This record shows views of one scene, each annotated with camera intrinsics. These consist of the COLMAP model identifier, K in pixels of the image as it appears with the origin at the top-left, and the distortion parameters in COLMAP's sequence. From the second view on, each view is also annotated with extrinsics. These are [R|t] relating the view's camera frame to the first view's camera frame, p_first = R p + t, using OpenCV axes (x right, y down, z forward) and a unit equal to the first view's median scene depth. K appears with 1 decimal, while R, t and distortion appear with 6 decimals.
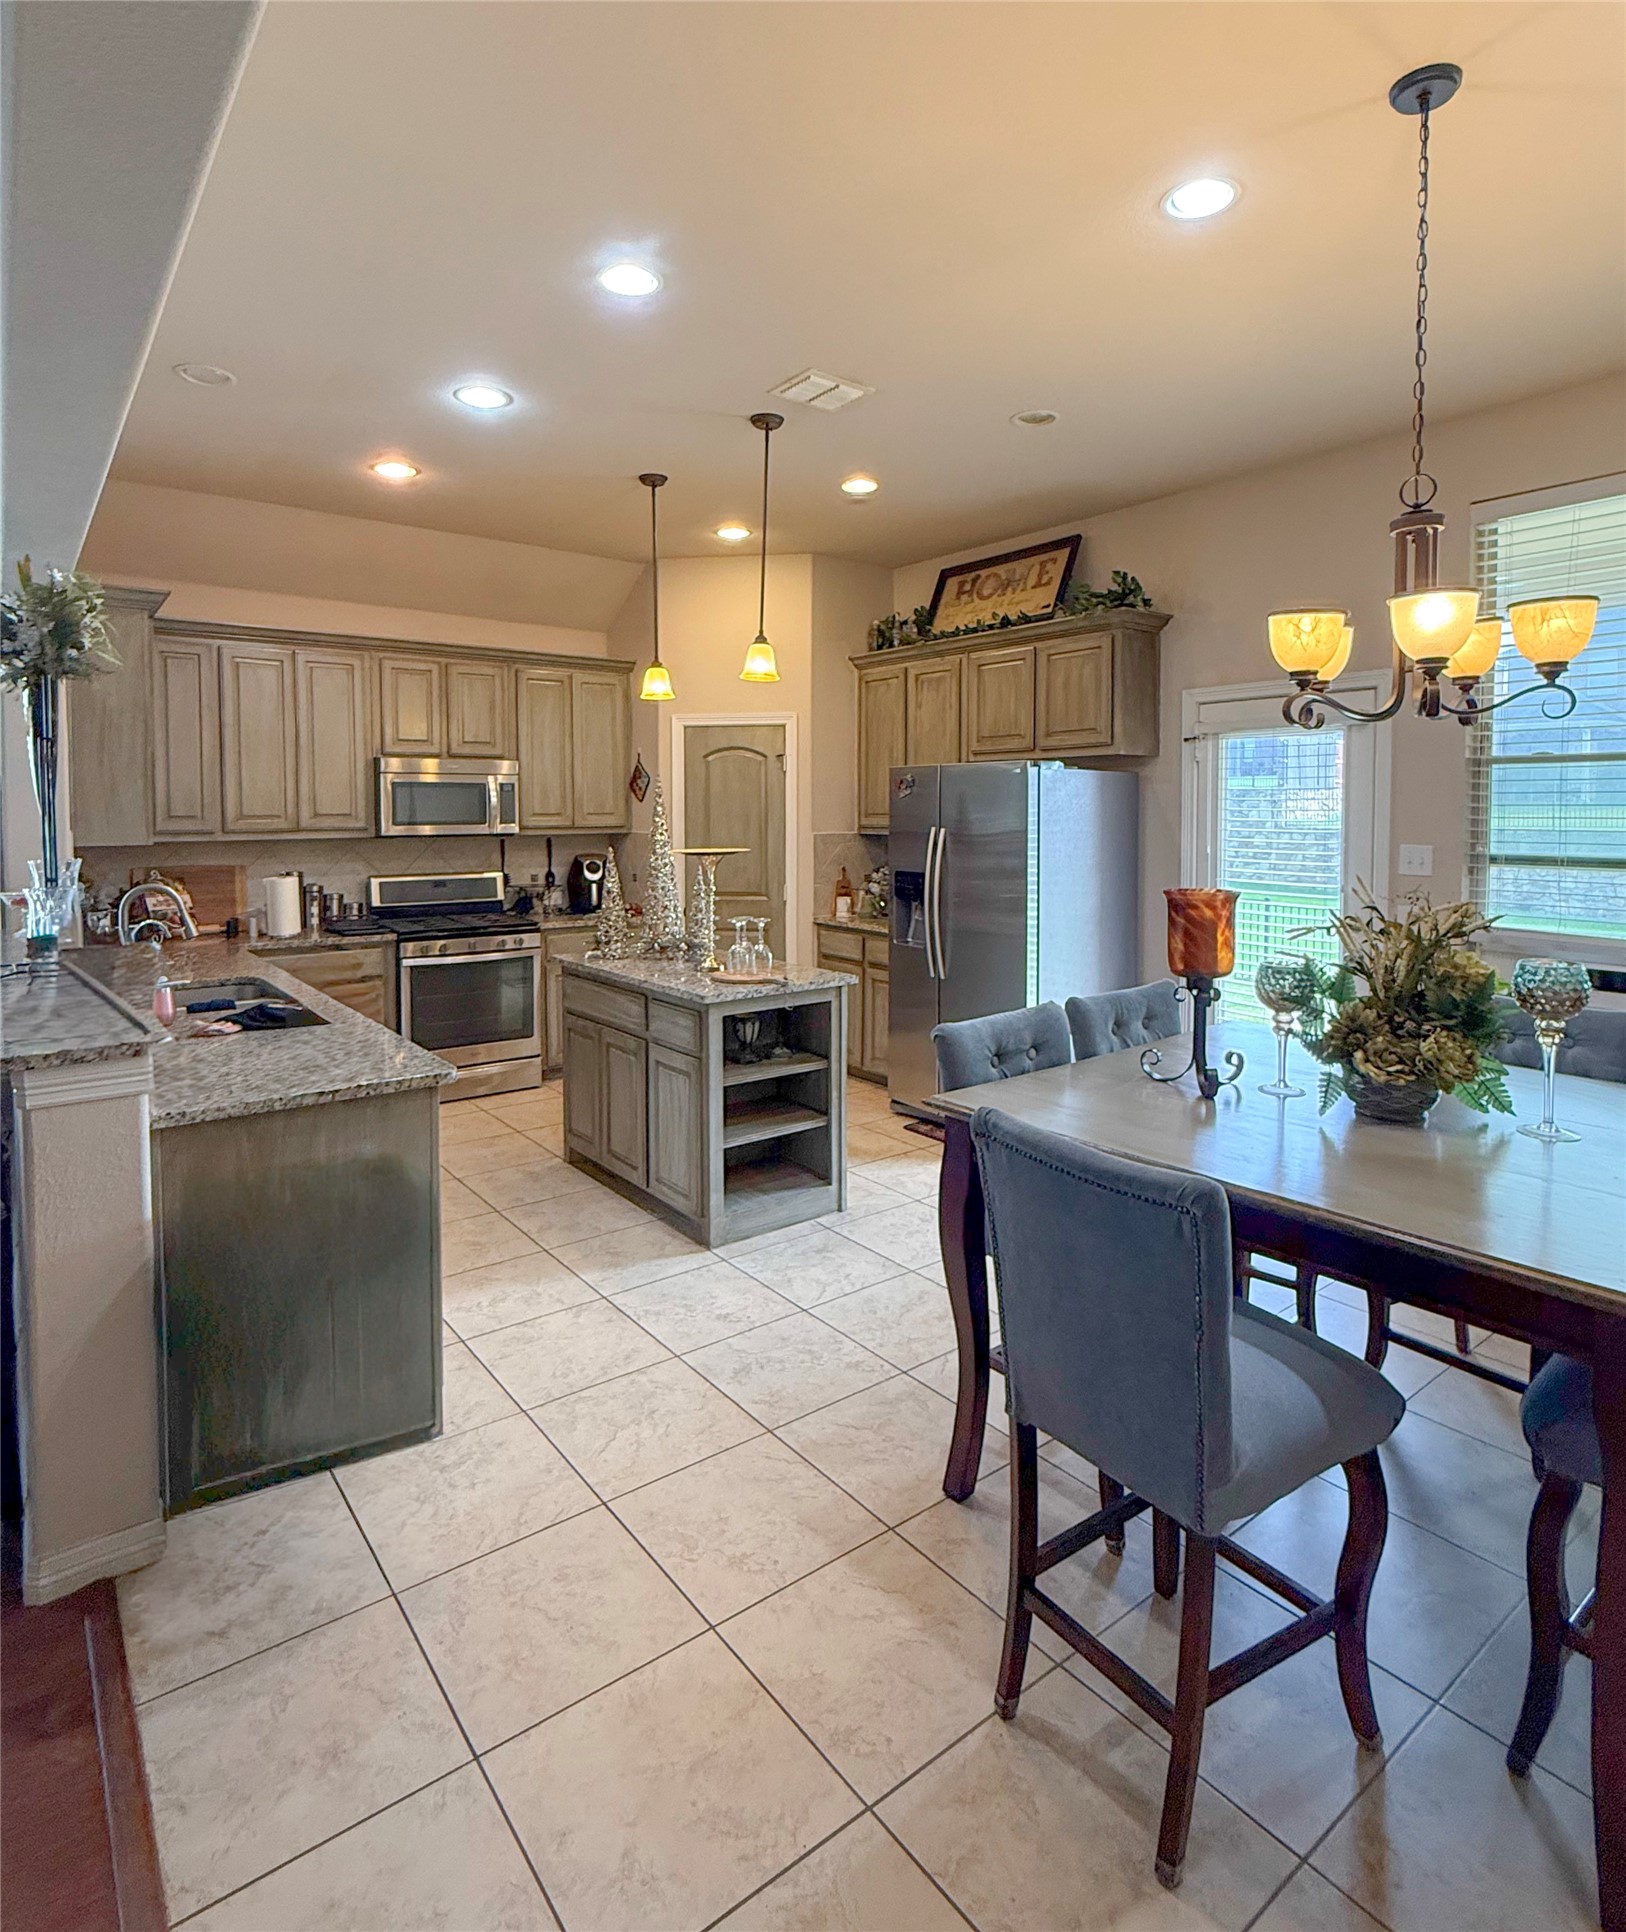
lens RADIAL K [[1057.8, 0, 809.1], [0, 1057.8, 853.5], [0, 0, 1]] dist [-0.004320, -0.000419]
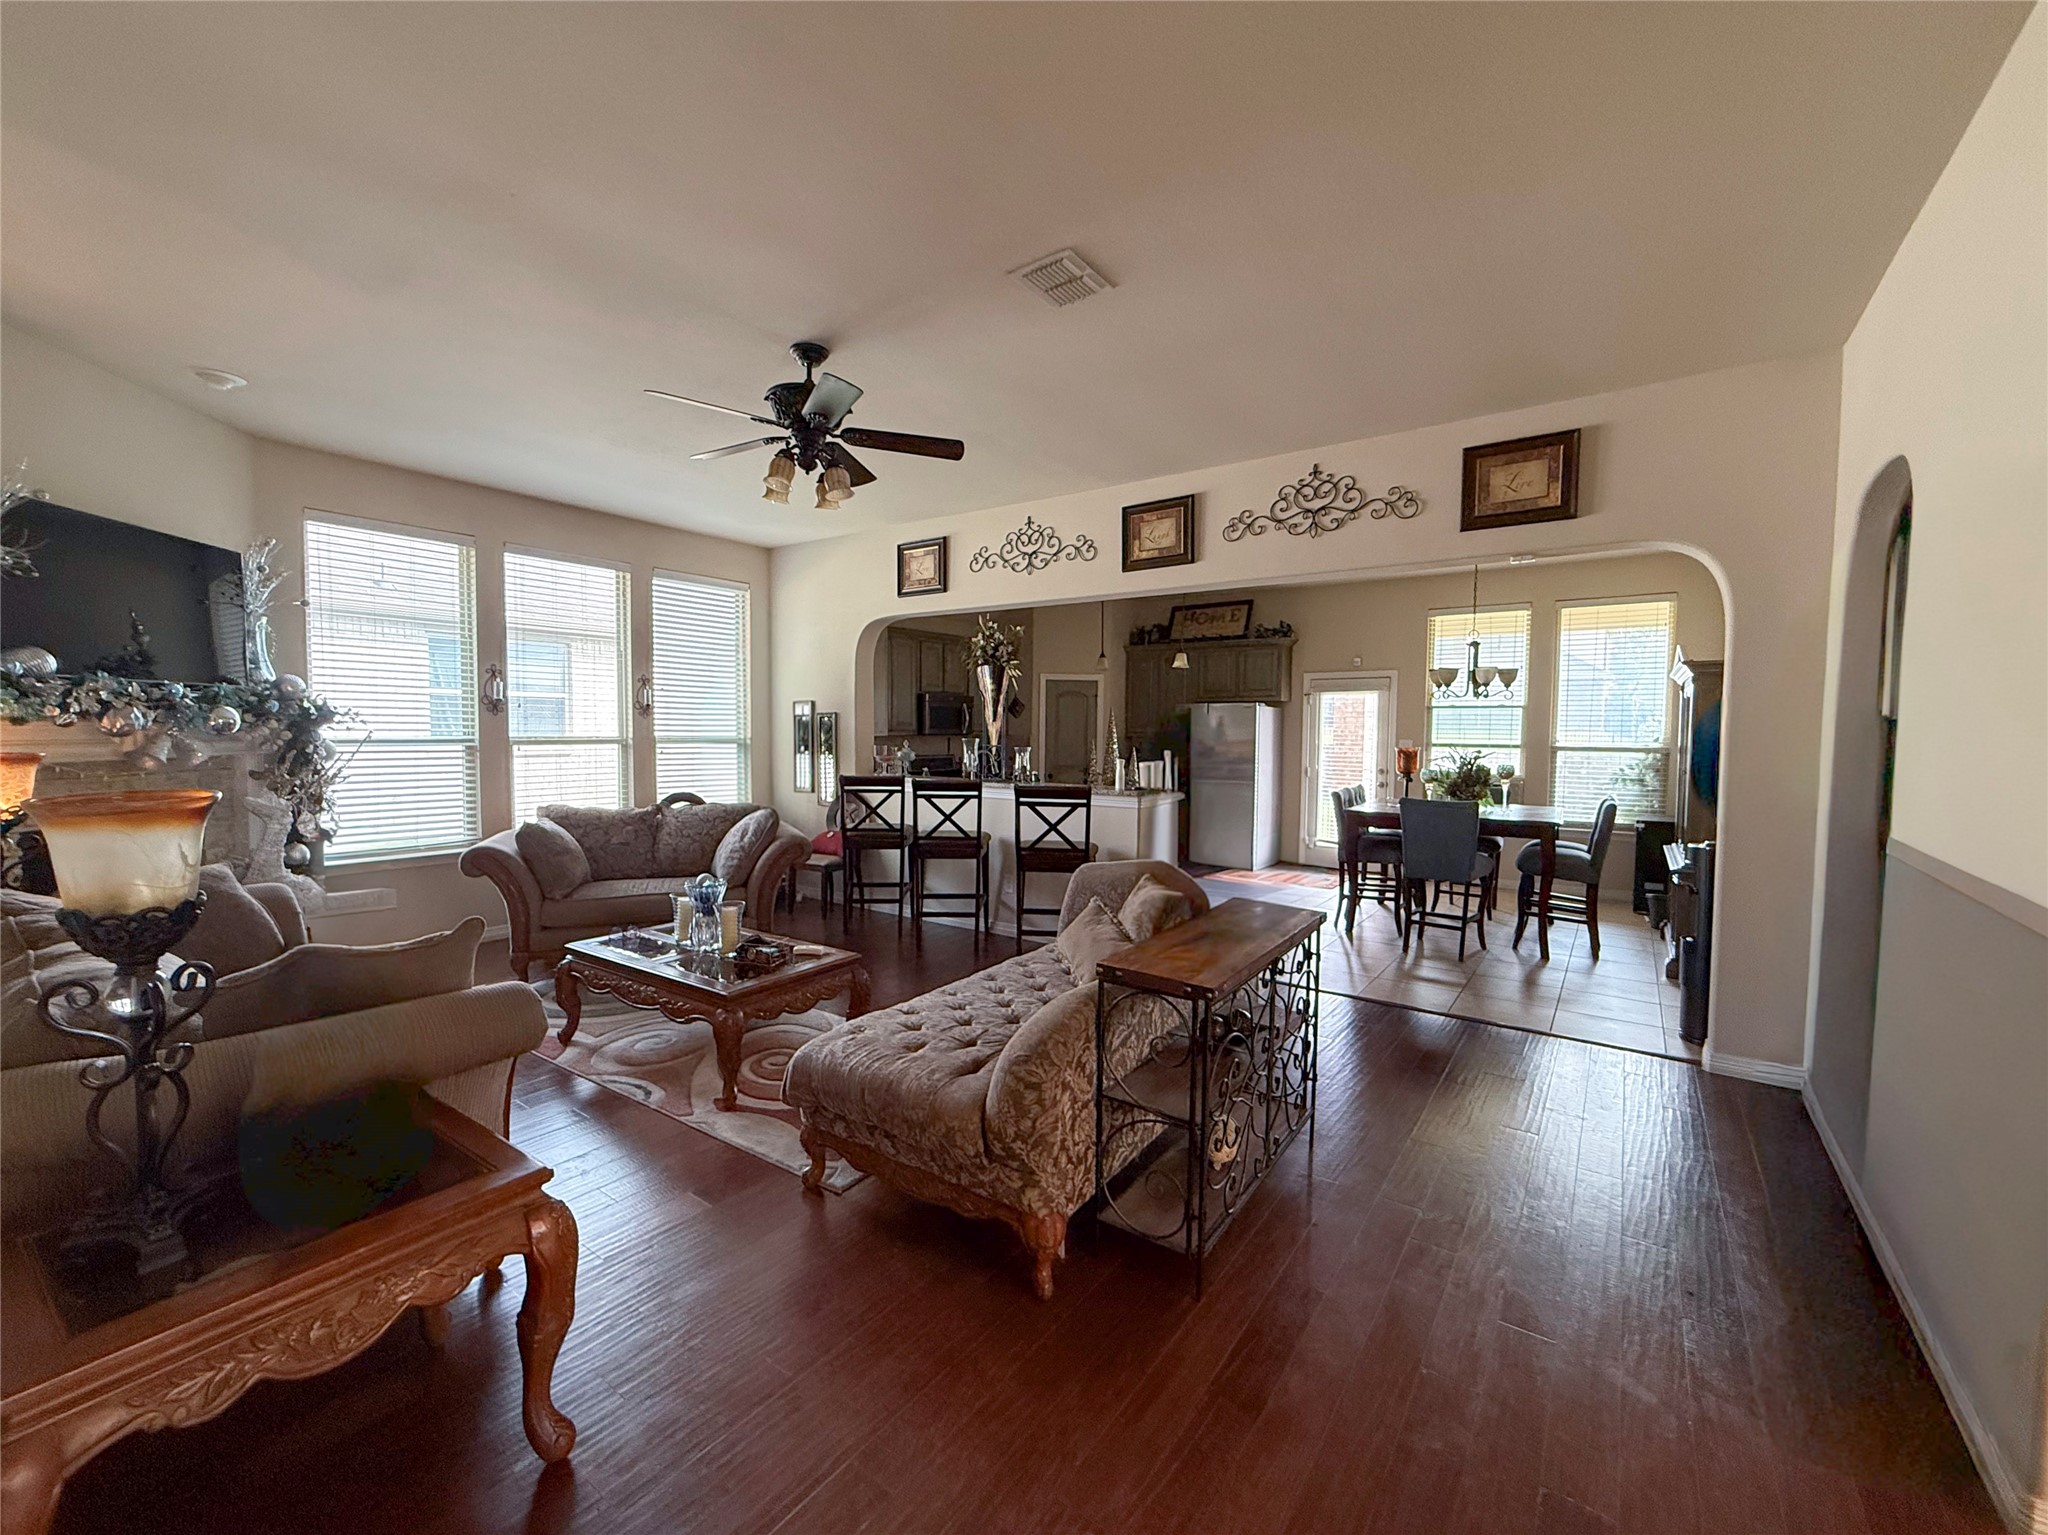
lens RADIAL K [[822.8, 0, 1025.1], [0, 822.8, 777.2], [0, 0, 1]] dist [-0.000053, -0.000456]
pose [[0.959831, -0.006365, 0.280508, -0.672539], [0.001638, 0.999853, 0.017081, 0.036841], [-0.280575, -0.015935, 0.959700, -0.505895]]
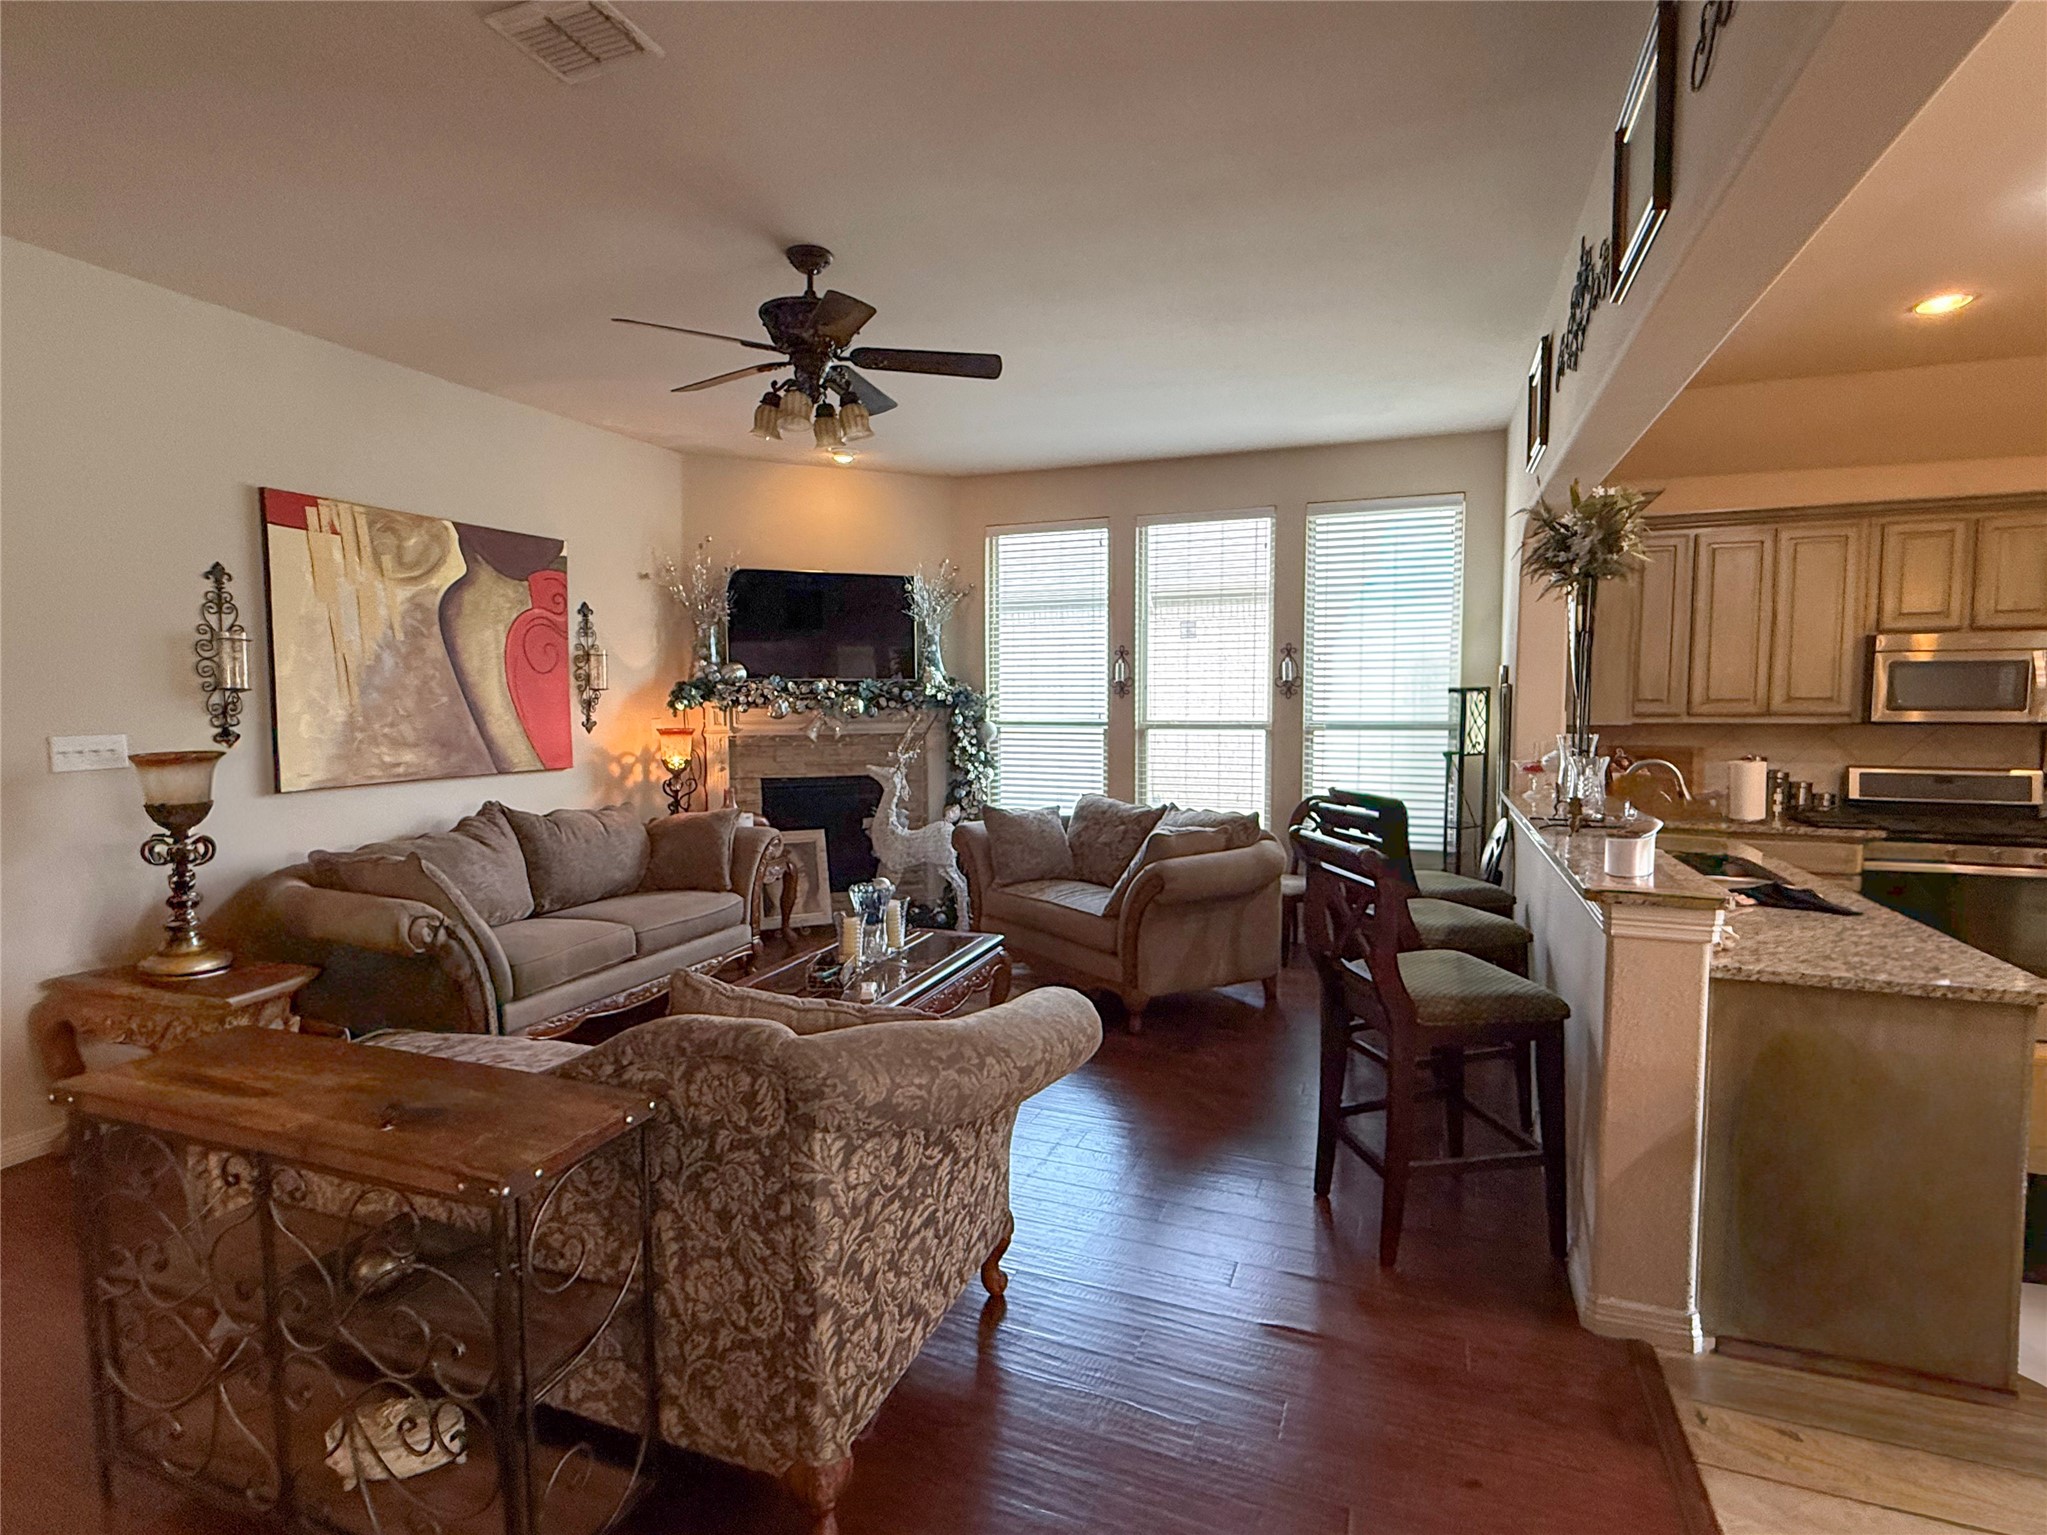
lens RADIAL K [[1002.2, 0, 1024.0], [0, 1002.2, 770.4], [0, 0, 1]] dist [0.000127, 0.001020]
pose [[0.514874, 0.062197, -0.855007, -0.041856], [-0.034511, 0.998060, 0.051821, 0.005570], [0.856571, 0.002826, 0.516021, -0.068689]]
